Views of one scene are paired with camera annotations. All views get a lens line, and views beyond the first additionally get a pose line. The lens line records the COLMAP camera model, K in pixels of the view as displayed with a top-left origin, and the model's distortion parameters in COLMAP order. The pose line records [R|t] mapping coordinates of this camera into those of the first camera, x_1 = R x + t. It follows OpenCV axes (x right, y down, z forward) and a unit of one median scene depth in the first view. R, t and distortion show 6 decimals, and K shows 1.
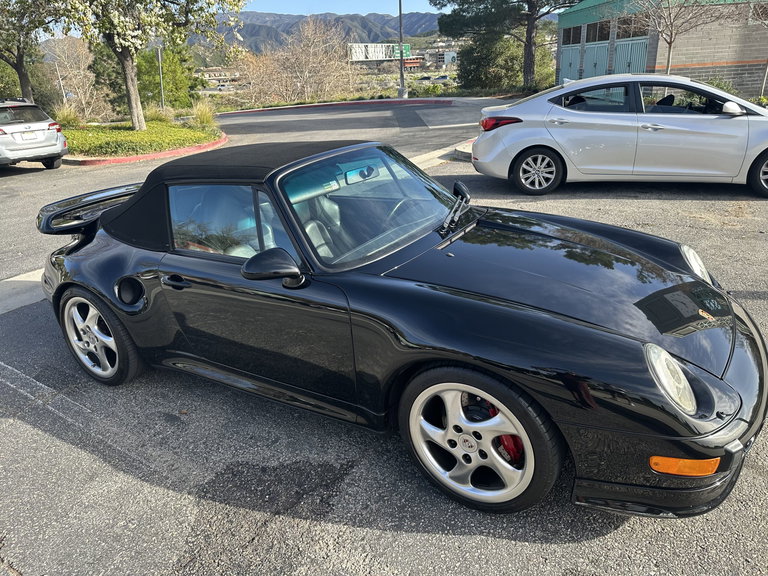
lens RADIAL K [[557.8, 0, 383.7], [0, 557.8, 285.0], [0, 0, 1]] dist [0.011126, -0.004831]
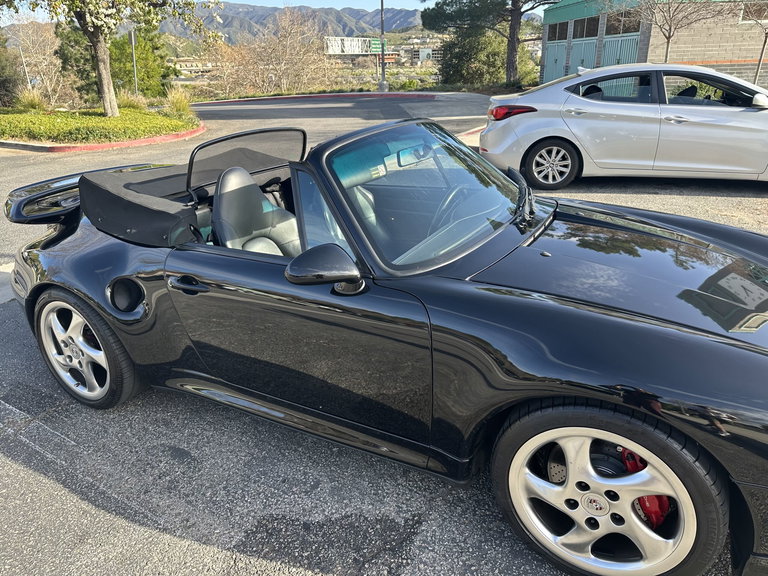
lens RADIAL K [[561.7, 0, 384.0], [0, 561.7, 288.0], [0, 0, 1]] dist [0.002327, 0.002681]
pose [[0.998927, 0.008097, 0.045600, -0.109204], [-0.008606, 0.999903, 0.010979, -0.010153], [-0.045507, -0.011360, 0.998899, 0.159720]]
